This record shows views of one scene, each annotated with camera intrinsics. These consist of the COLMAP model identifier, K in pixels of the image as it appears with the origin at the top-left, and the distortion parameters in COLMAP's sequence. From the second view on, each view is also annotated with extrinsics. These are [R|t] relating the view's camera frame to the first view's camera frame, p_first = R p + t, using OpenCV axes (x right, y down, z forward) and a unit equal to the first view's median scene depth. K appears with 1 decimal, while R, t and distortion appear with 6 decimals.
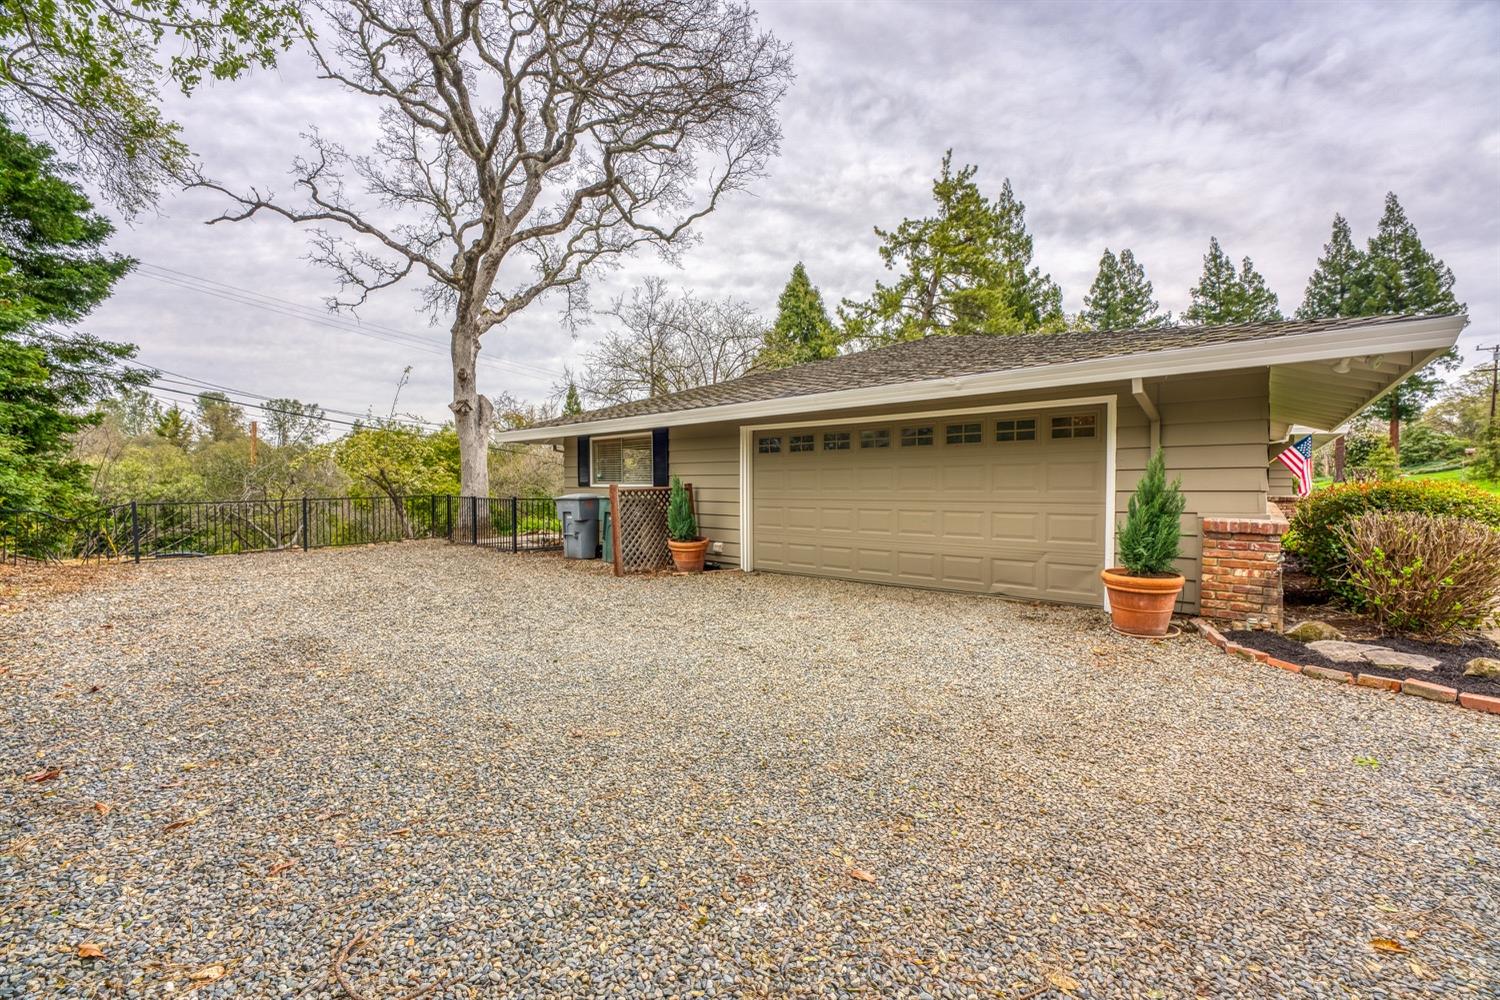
lens RADIAL K [[606.1, 0, 741.4], [0, 606.1, 502.3], [0, 0, 1]] dist [-0.023470, 0.002777]
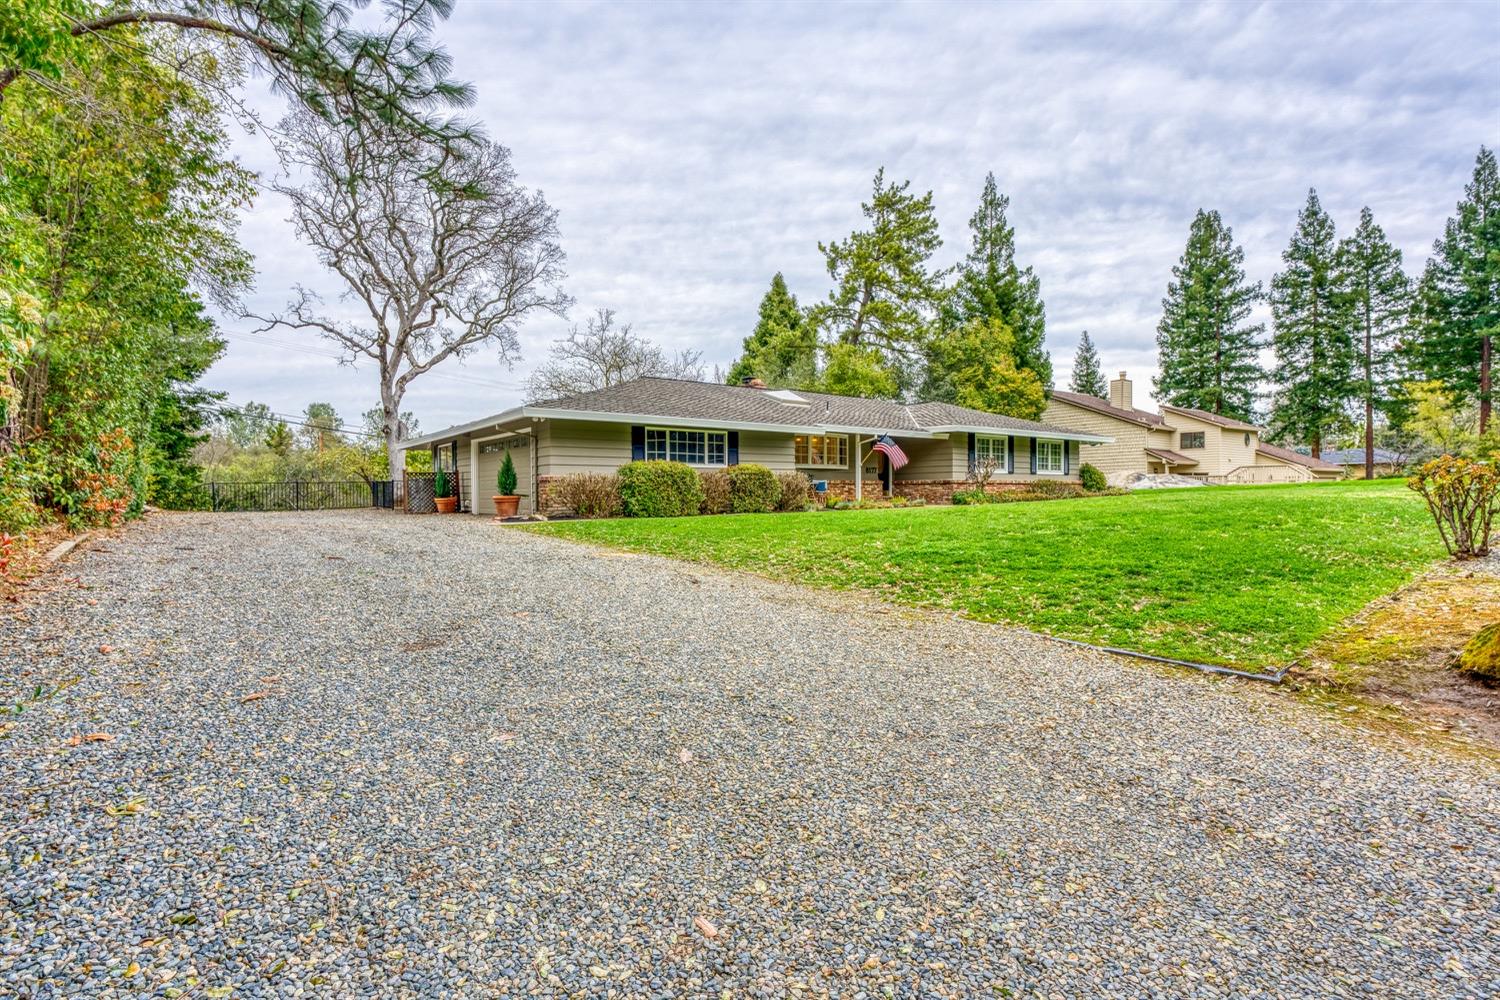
lens RADIAL K [[732.5, 0, 740.3], [0, 732.5, 499.1], [0, 0, 1]] dist [0.001861, 0.000971]
pose [[0.975672, -0.001913, -0.219225, 0.807269], [-0.002879, 0.999764, -0.021538, 0.067567], [0.219215, 0.021645, 0.975437, -0.660537]]
